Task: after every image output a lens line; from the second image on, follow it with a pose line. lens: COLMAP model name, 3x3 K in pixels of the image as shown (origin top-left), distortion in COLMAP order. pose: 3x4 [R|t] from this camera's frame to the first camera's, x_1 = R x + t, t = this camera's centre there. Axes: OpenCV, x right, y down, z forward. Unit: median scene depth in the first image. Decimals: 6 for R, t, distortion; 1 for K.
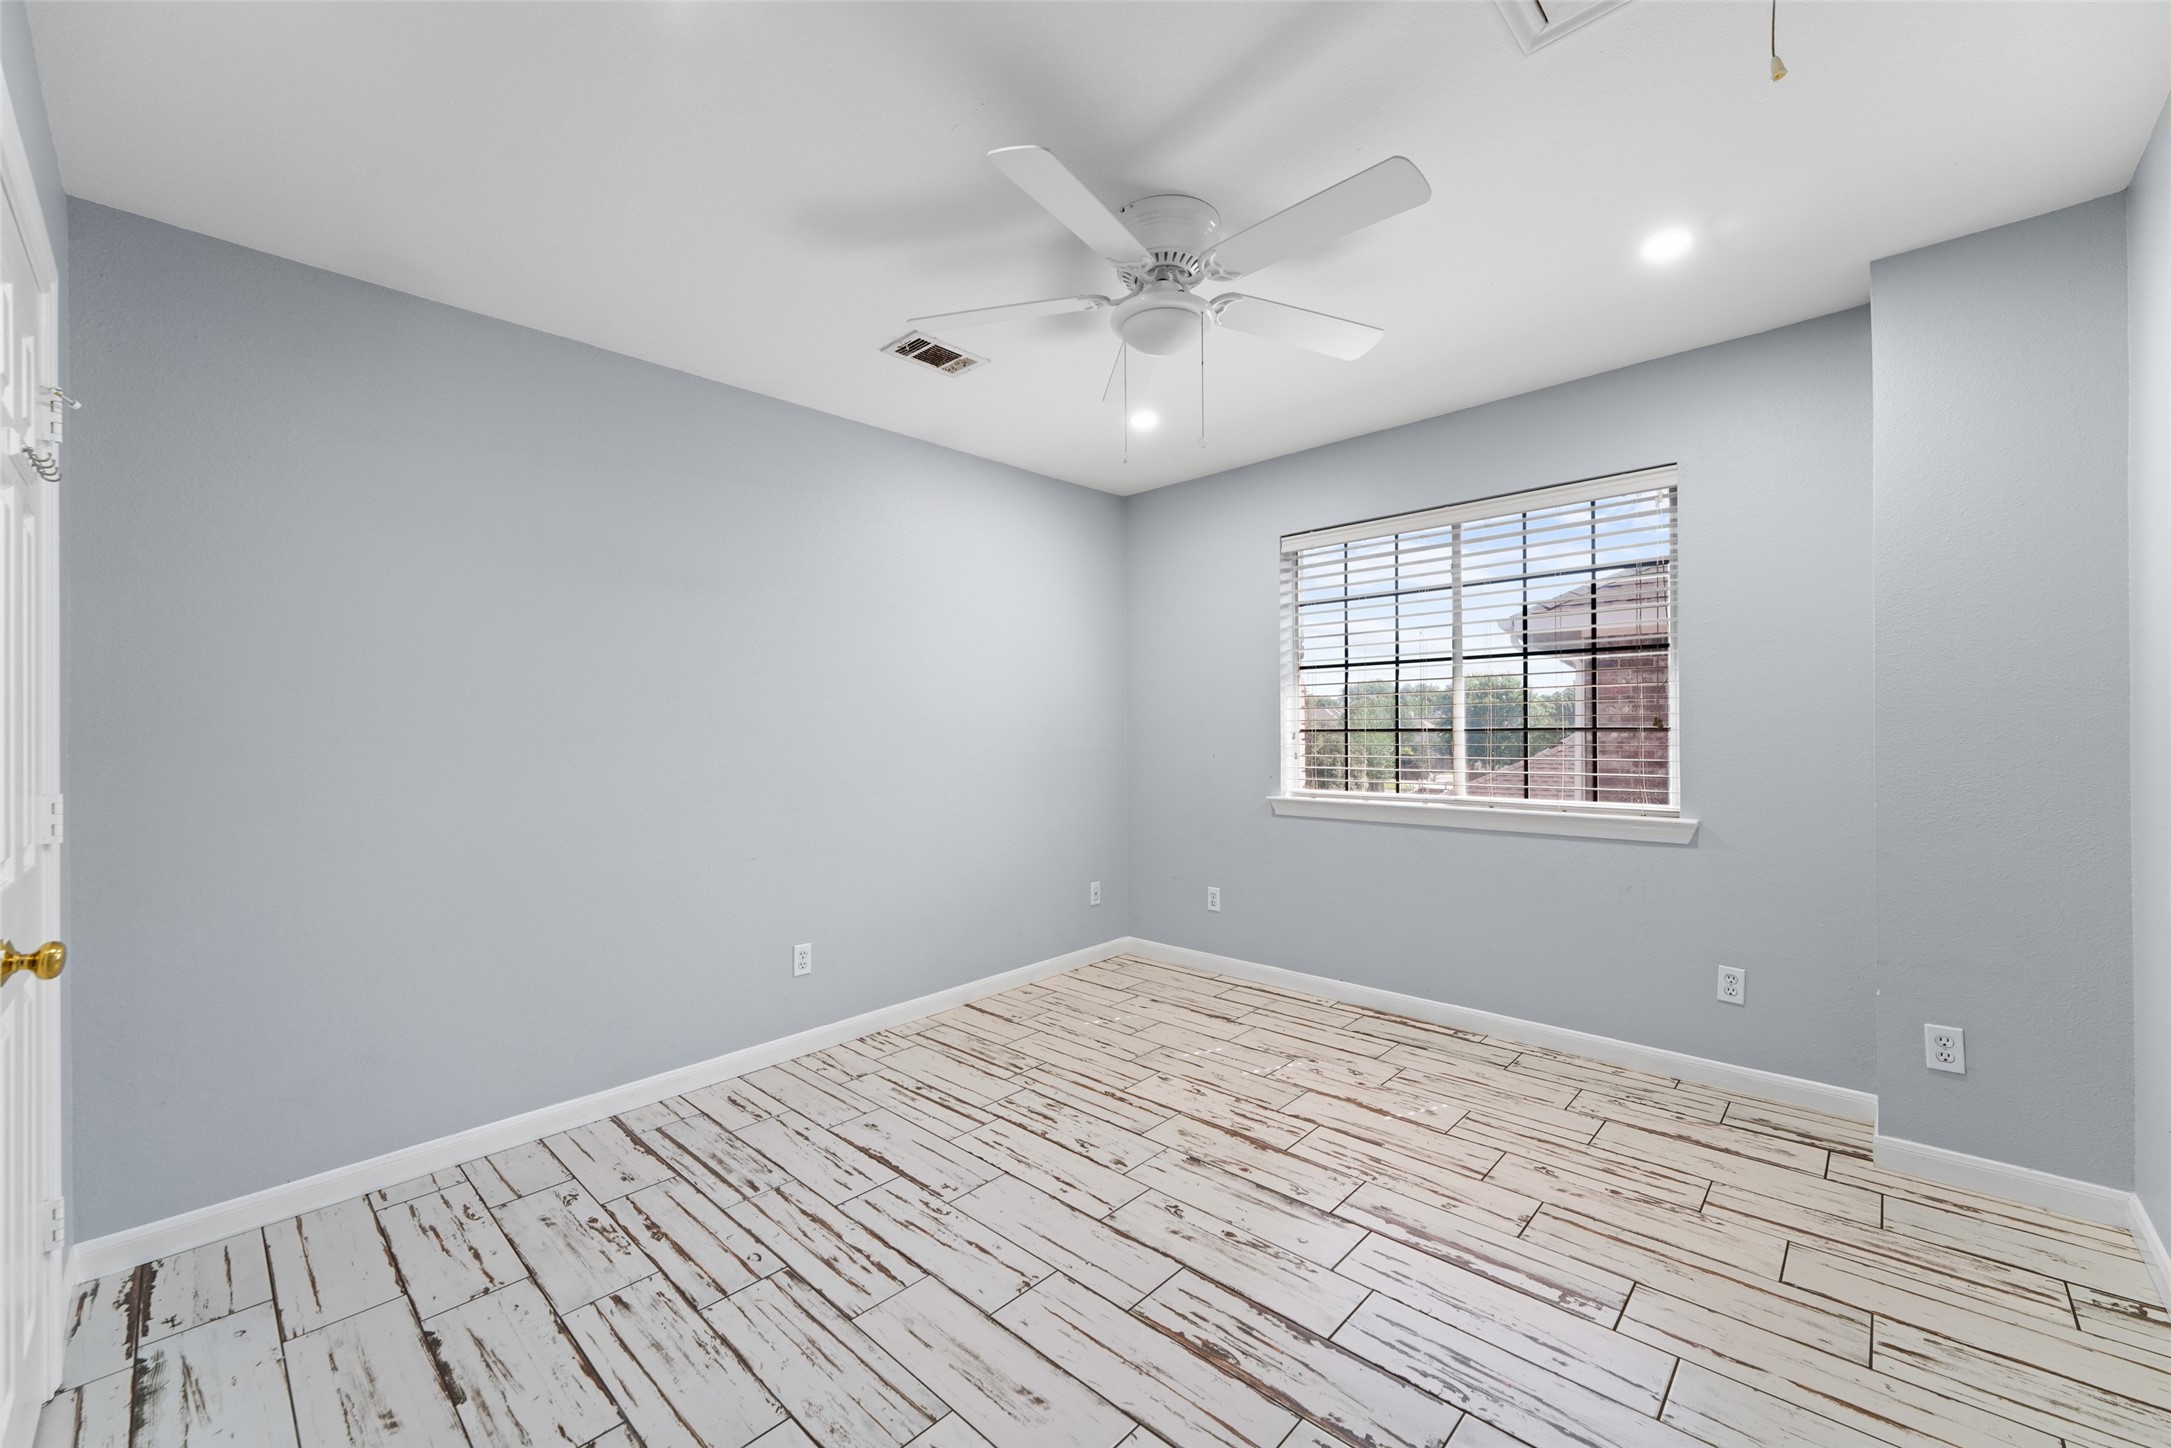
lens RADIAL K [[867.6, 0, 1084.6], [0, 867.6, 725.9], [0, 0, 1]] dist [0.003669, -0.001063]
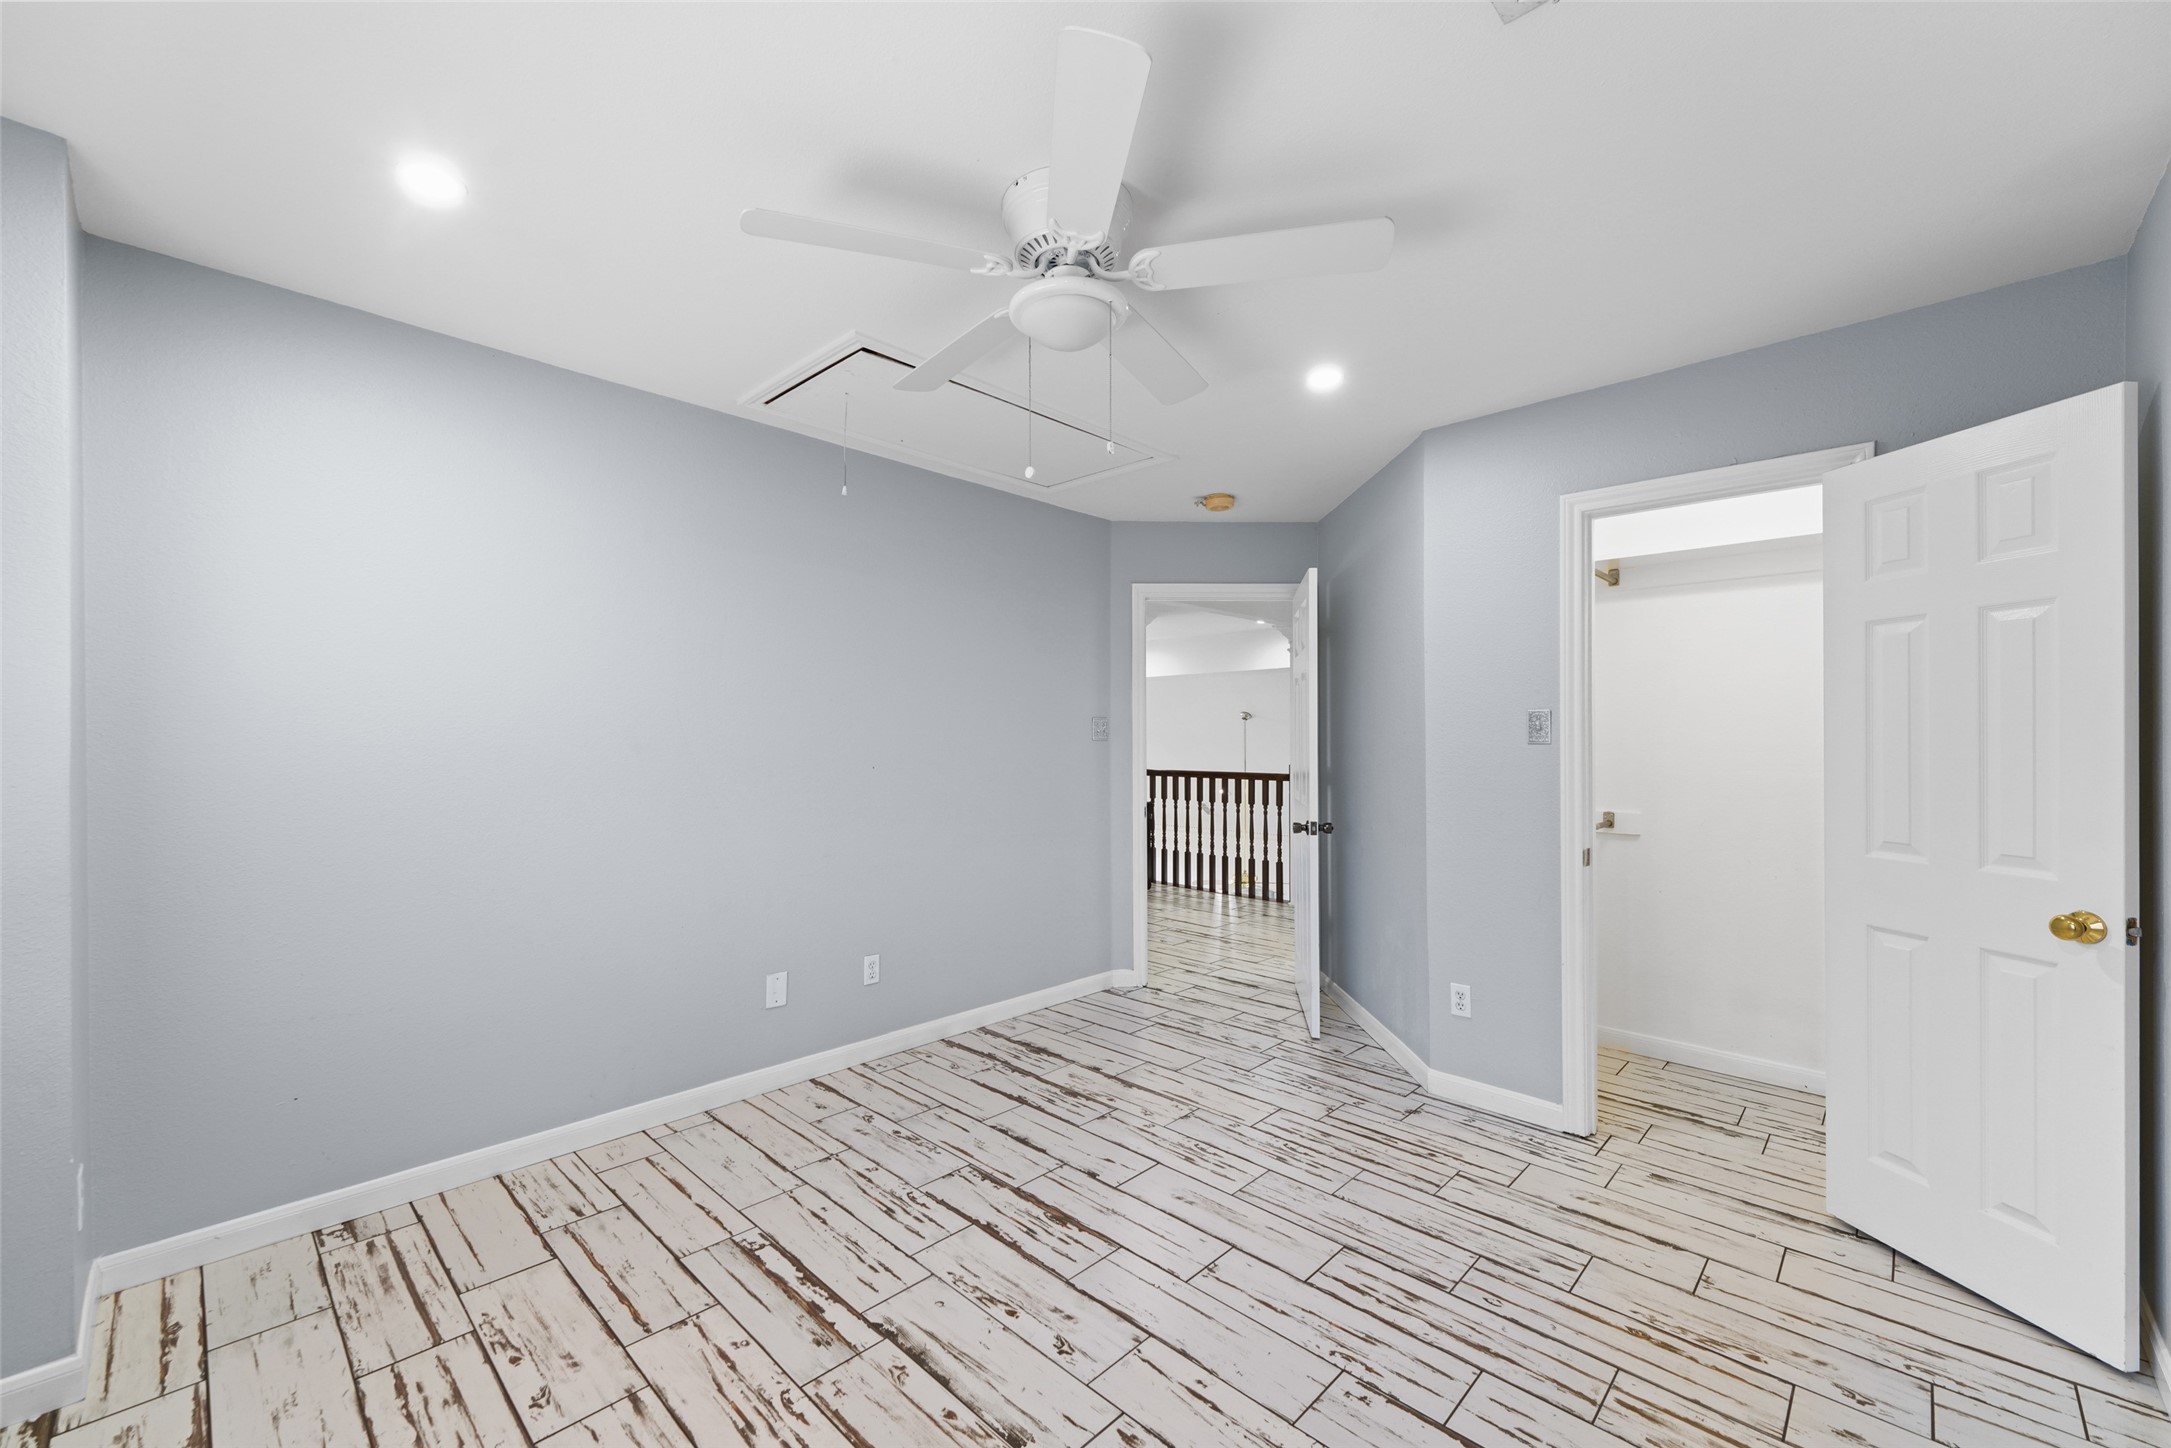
lens RADIAL K [[867.6, 0, 1084.0], [0, 867.6, 736.0], [0, 0, 1]] dist [0.003669, -0.001063]
pose [[-0.999920, 0.010386, 0.007263, 0.076727], [0.010323, 0.999909, -0.008666, -0.034917], [-0.007352, -0.008591, -0.999936, 2.005927]]
